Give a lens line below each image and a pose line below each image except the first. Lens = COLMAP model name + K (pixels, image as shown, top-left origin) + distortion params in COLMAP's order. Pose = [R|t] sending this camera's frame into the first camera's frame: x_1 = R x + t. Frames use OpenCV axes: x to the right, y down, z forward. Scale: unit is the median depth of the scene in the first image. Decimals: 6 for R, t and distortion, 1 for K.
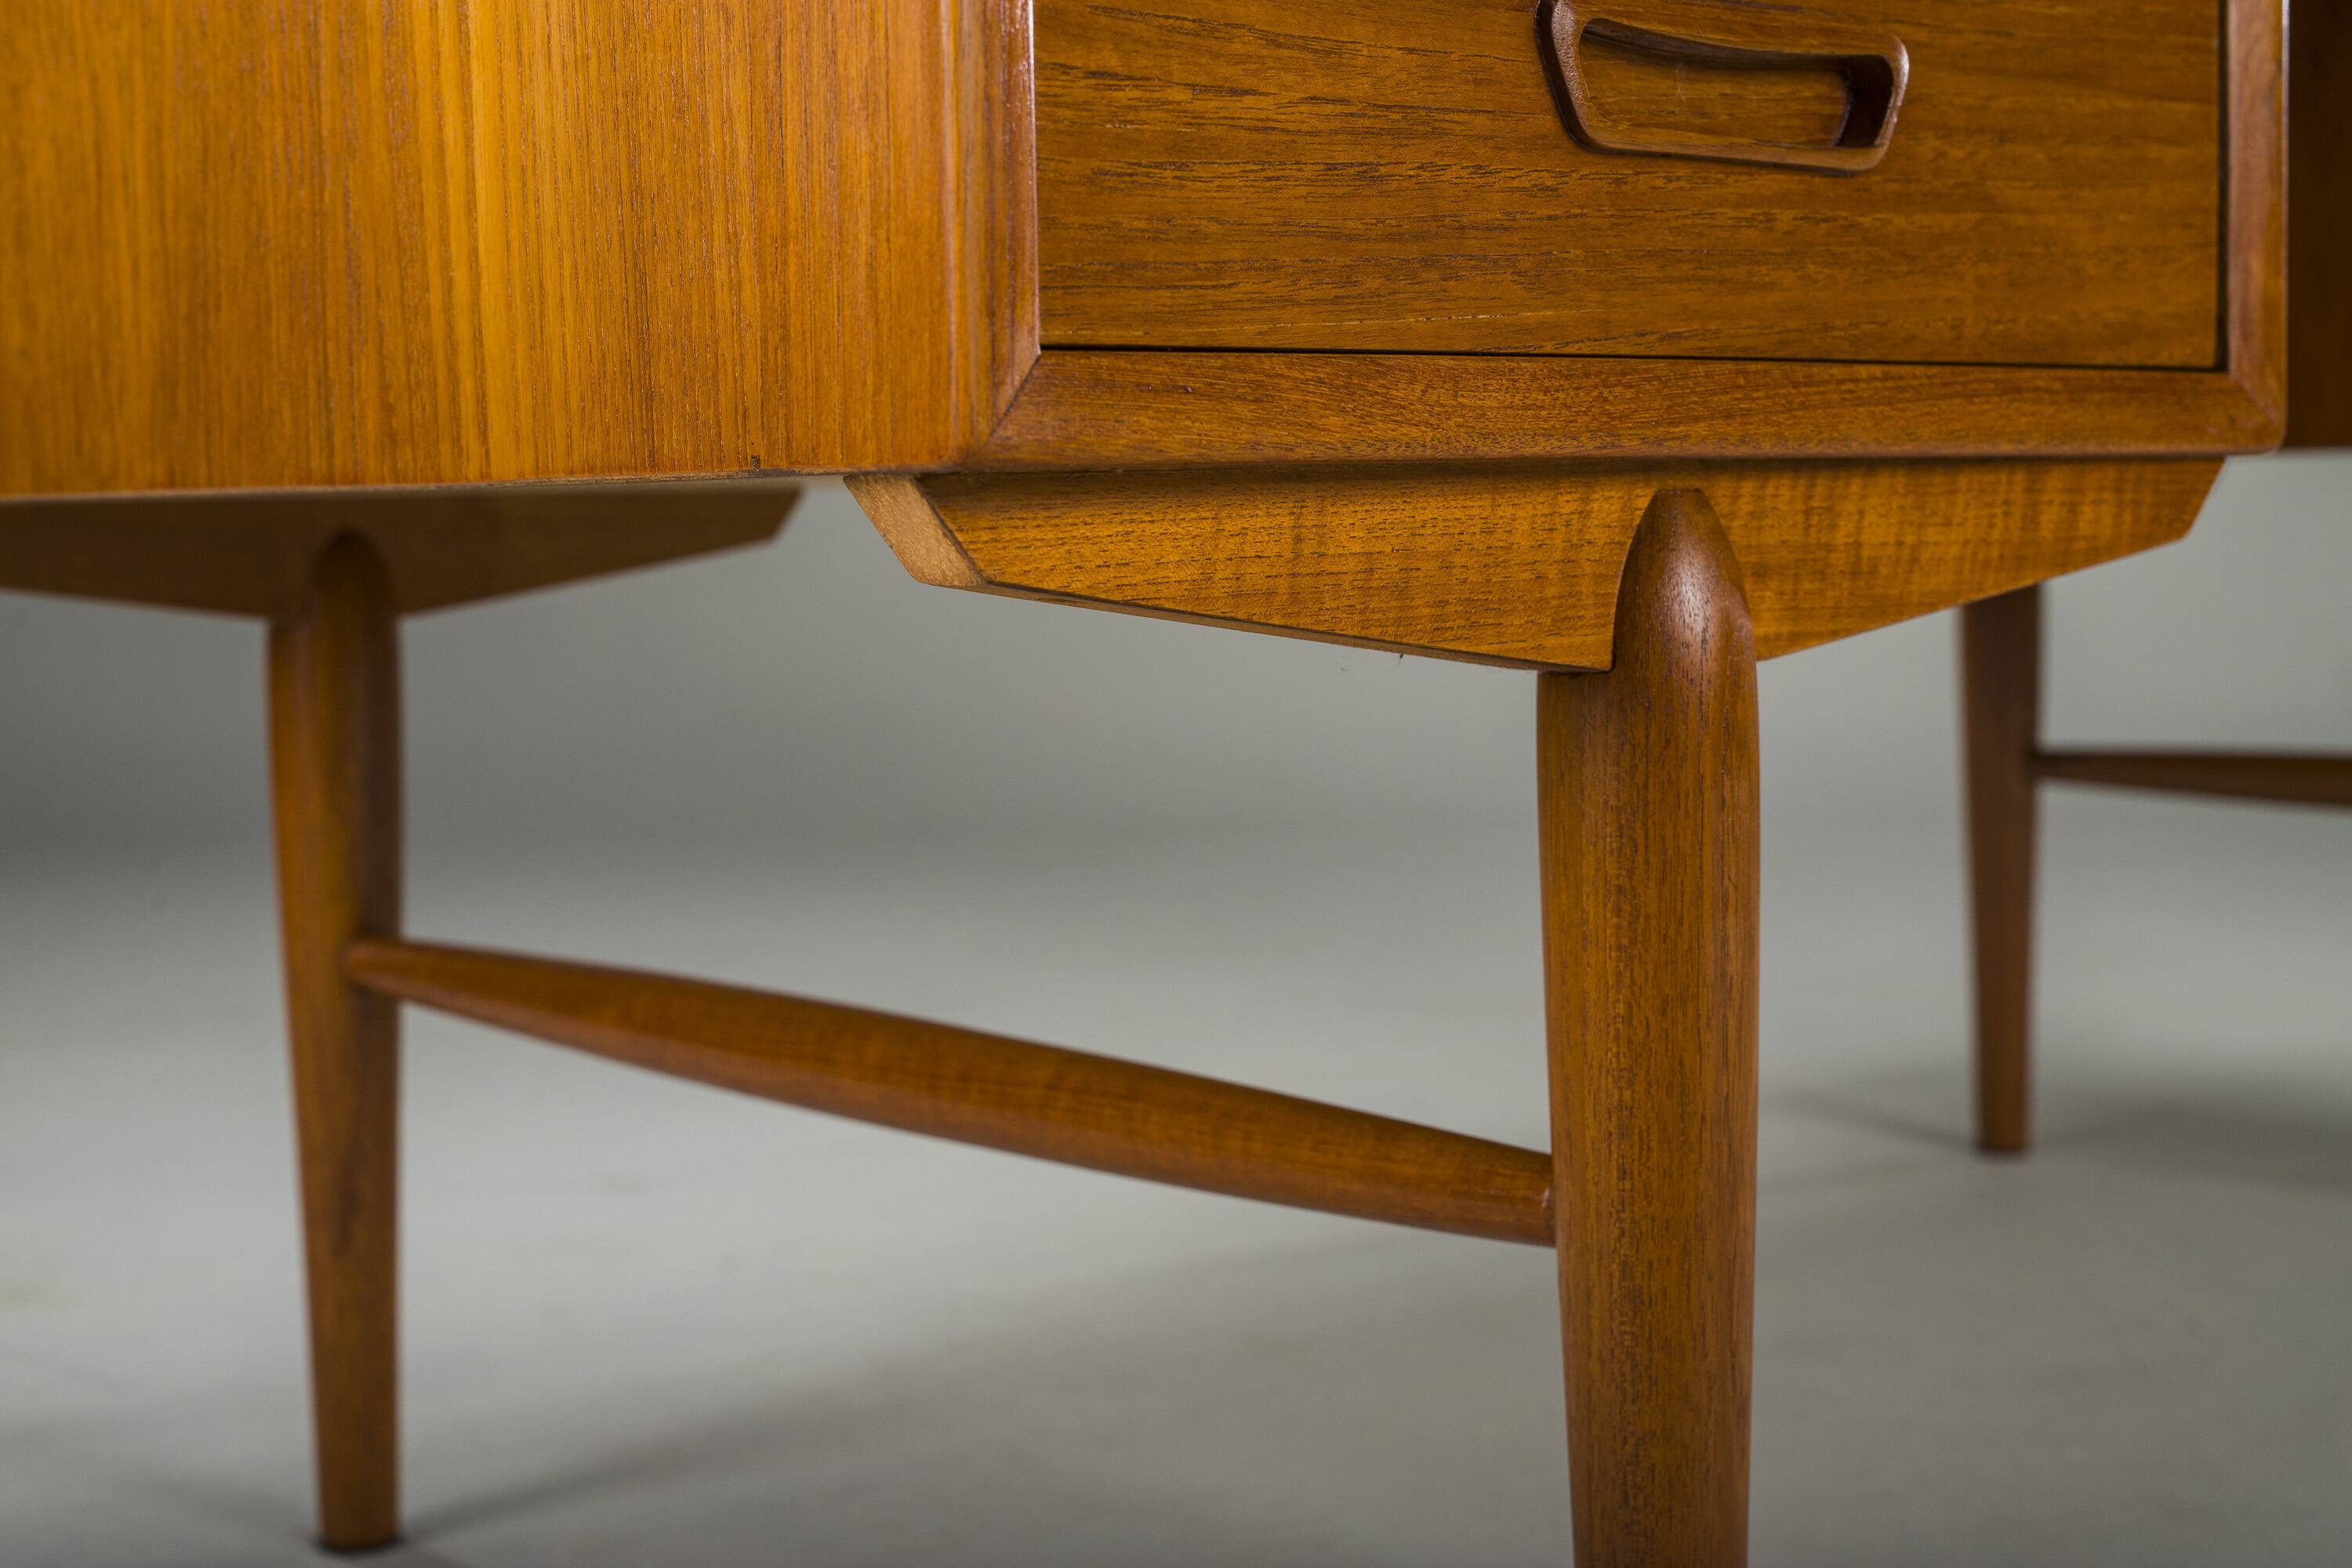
lens RADIAL K [[3358.8, 0, 1176.0], [0, 3358.8, 784.0], [0, 0, 1]] dist [-0.015238, 0.060831]
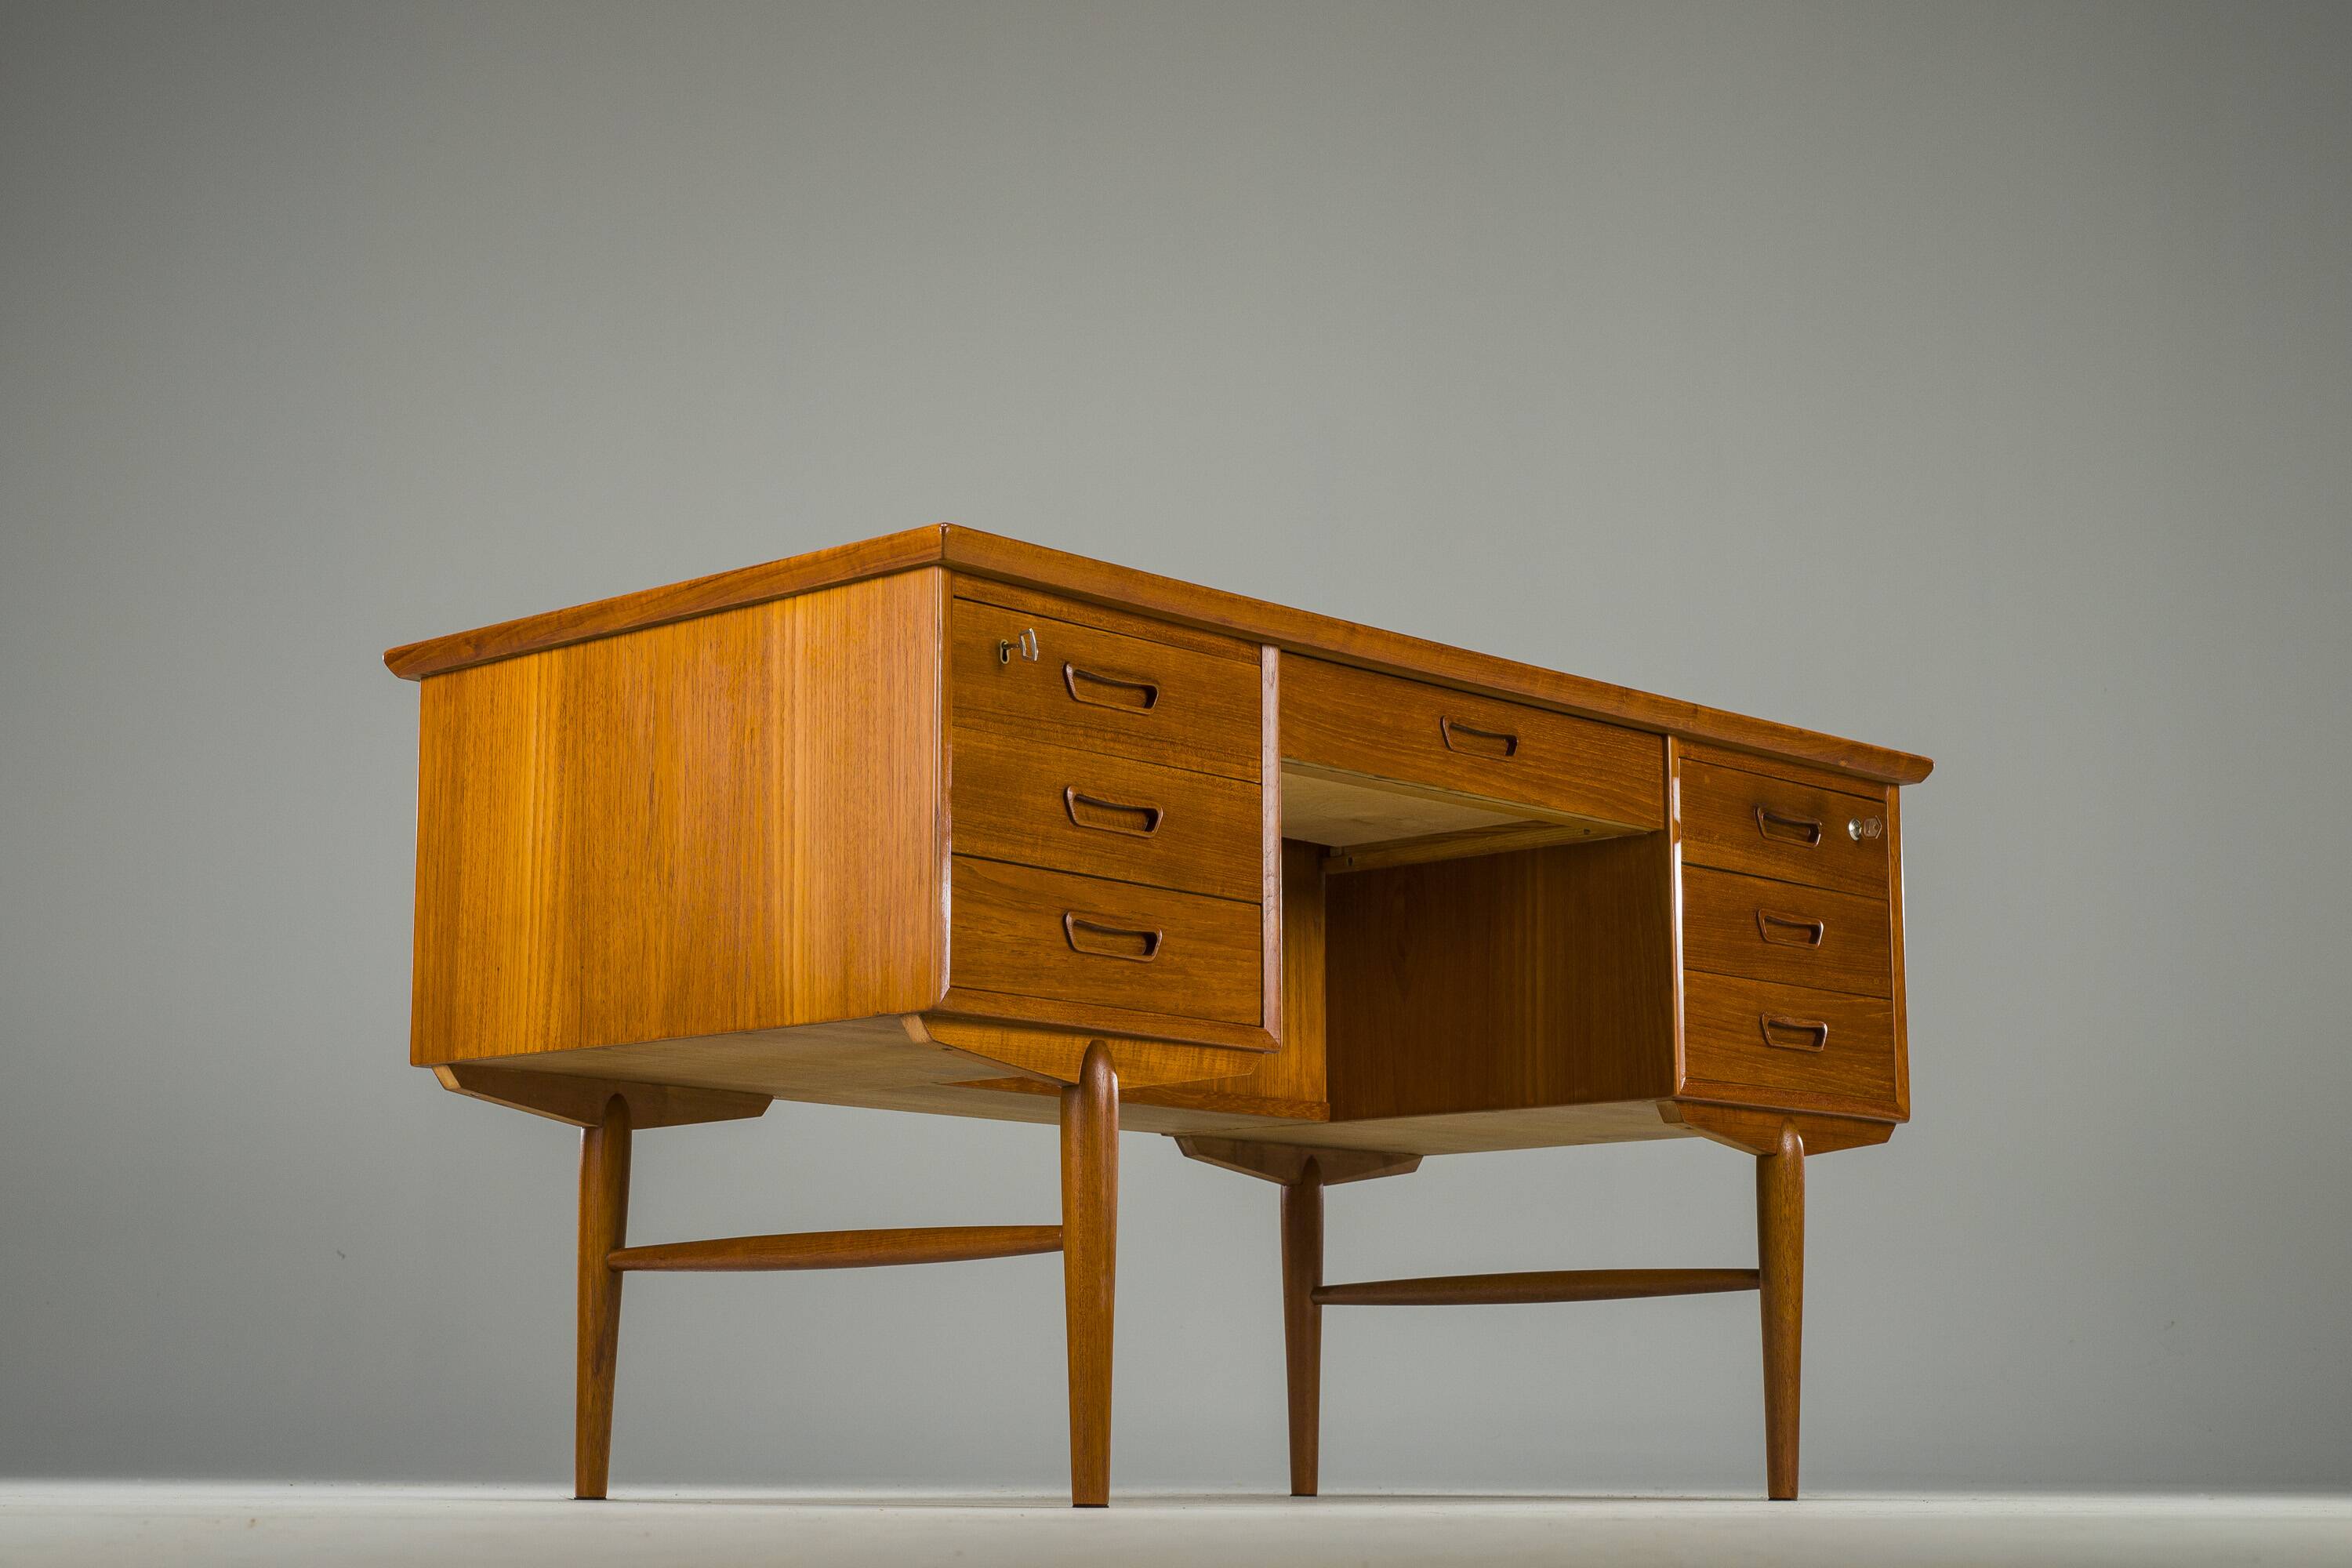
lens RADIAL K [[4014.1, 0, 1038.4], [0, 4014.1, 852.4], [0, 0, 1]] dist [0.015311, 0.053668]
pose [[0.995783, 0.039760, 0.082681, -0.294995], [-0.018801, 0.970523, -0.240274, 0.778629], [-0.089797, 0.237706, 0.967177, -3.357079]]
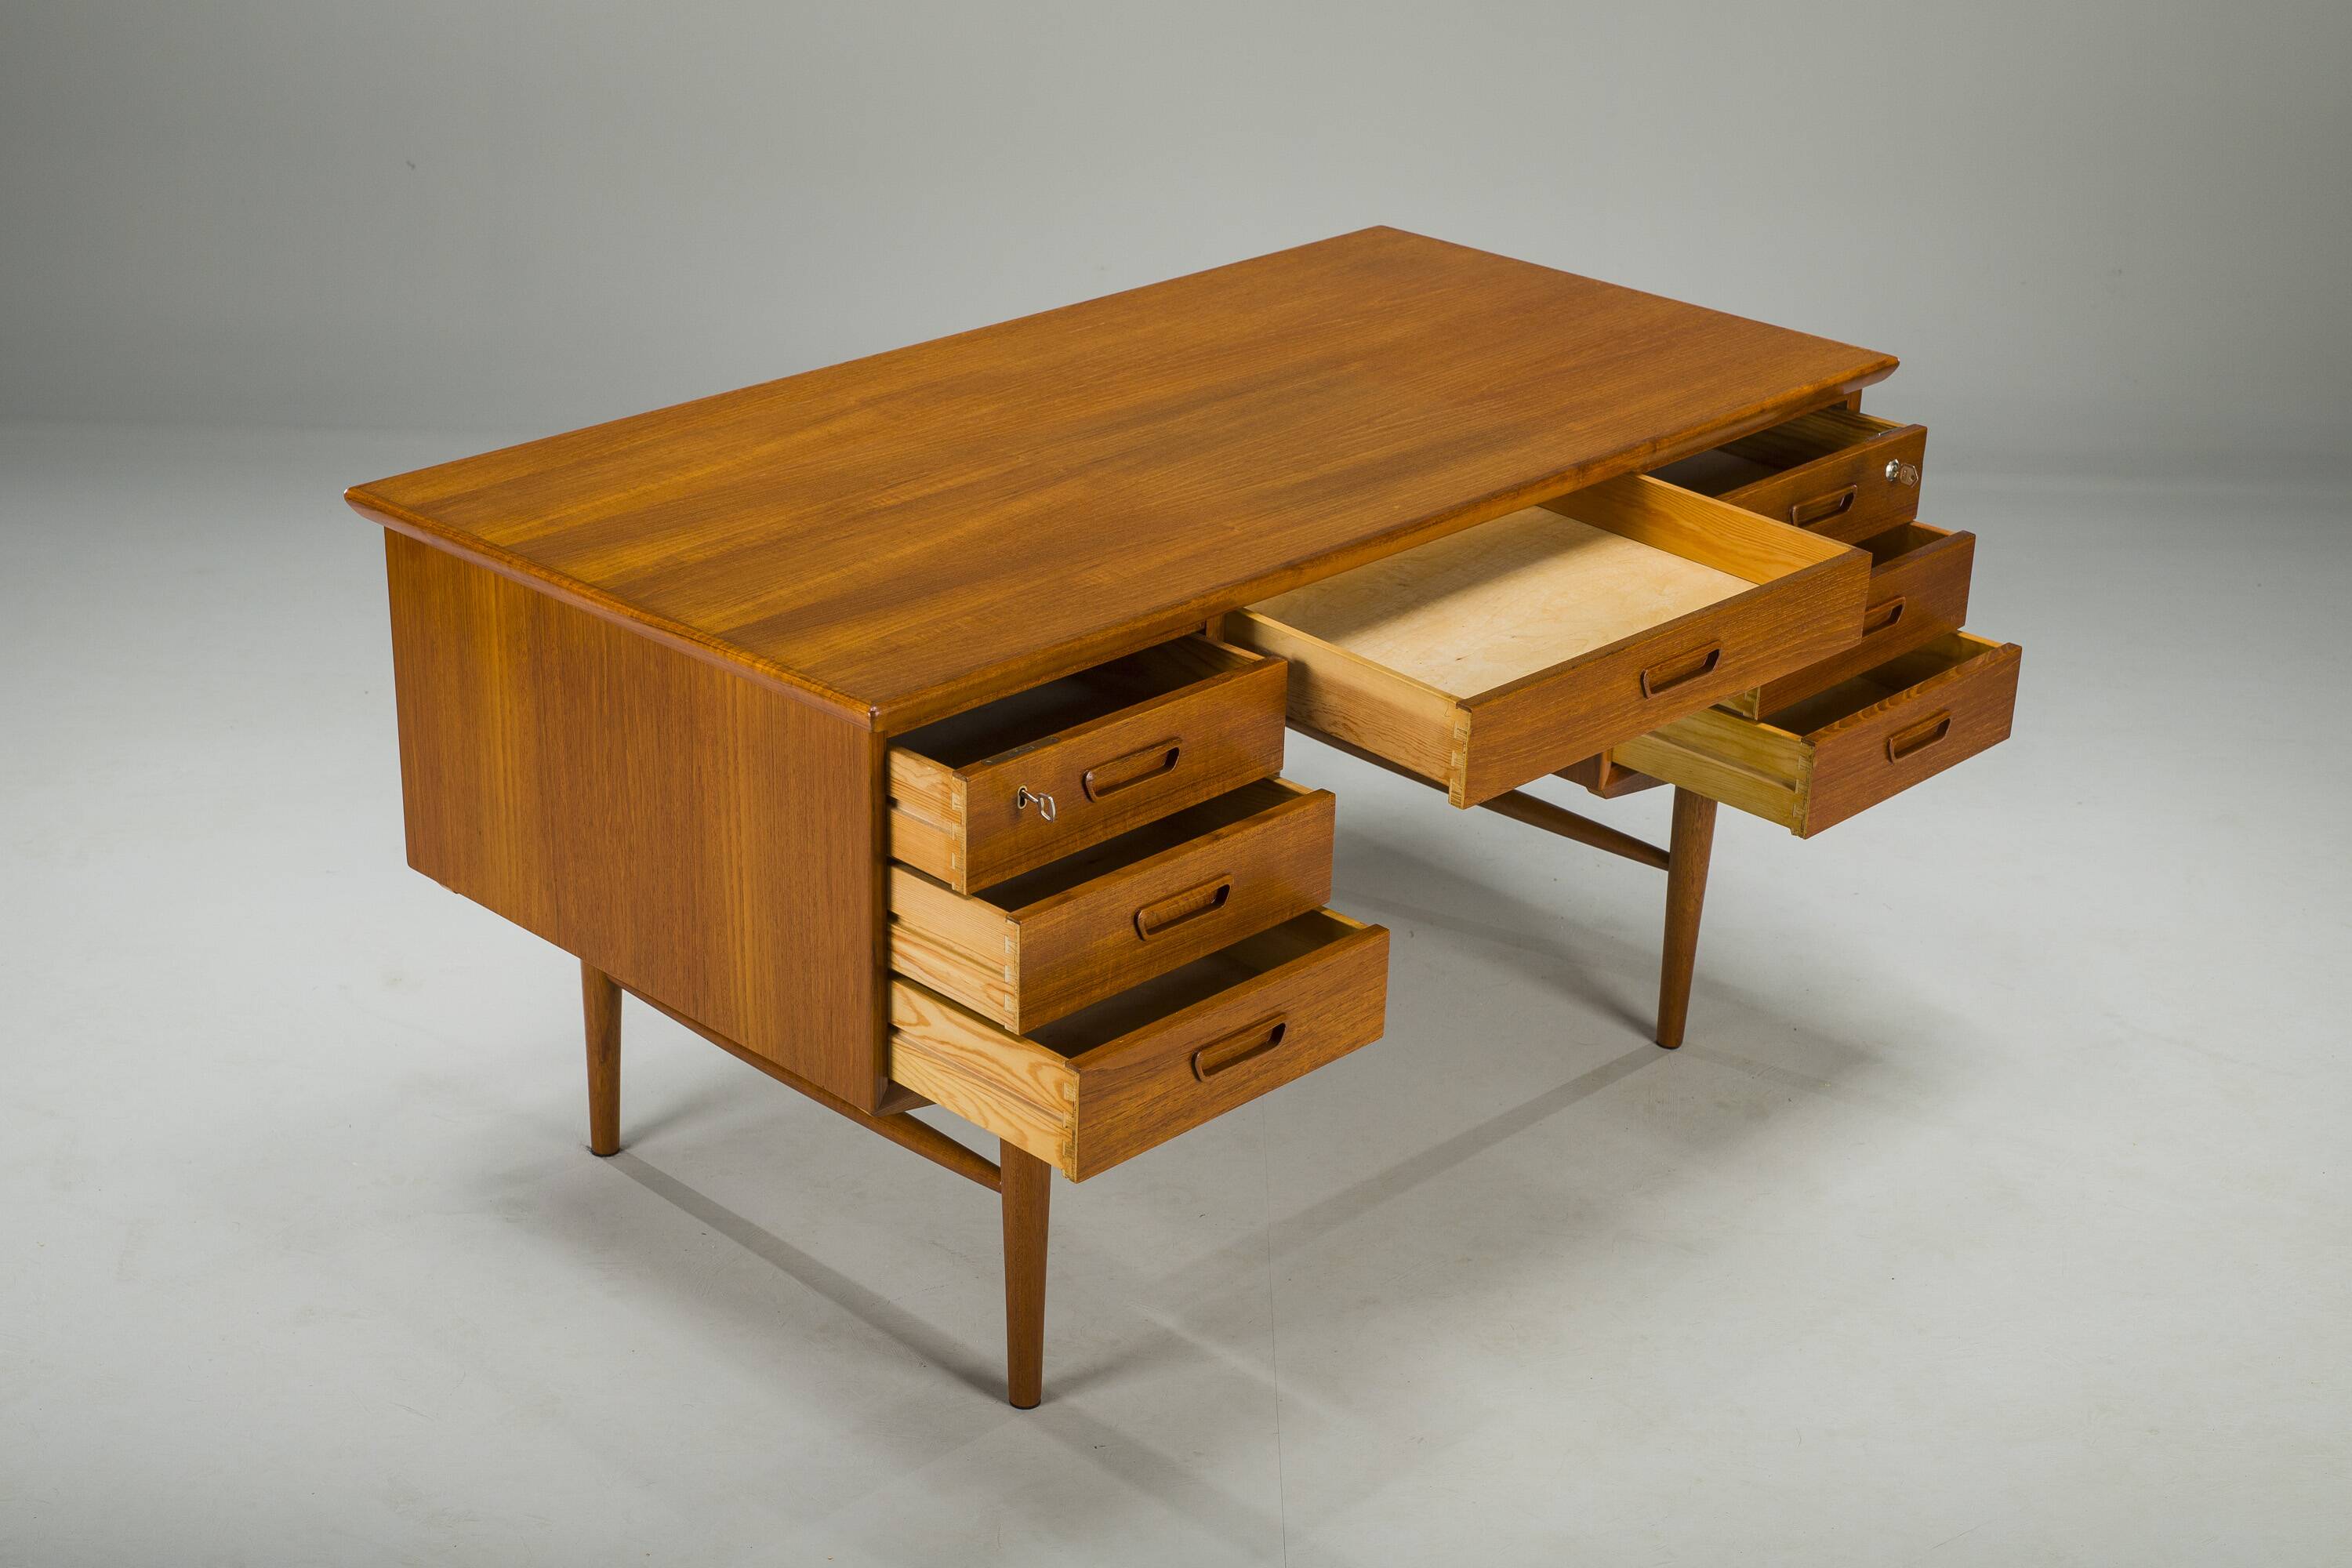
lens RADIAL K [[3600.8, 0, 1176.0], [0, 3600.8, 784.0], [0, 0, 1]] dist [-0.000687, -0.000703]
pose [[0.994818, 0.007603, 0.101389, -0.123924], [-0.039646, 0.947271, 0.317972, -1.736803], [-0.093625, -0.320344, 0.942663, -2.981948]]
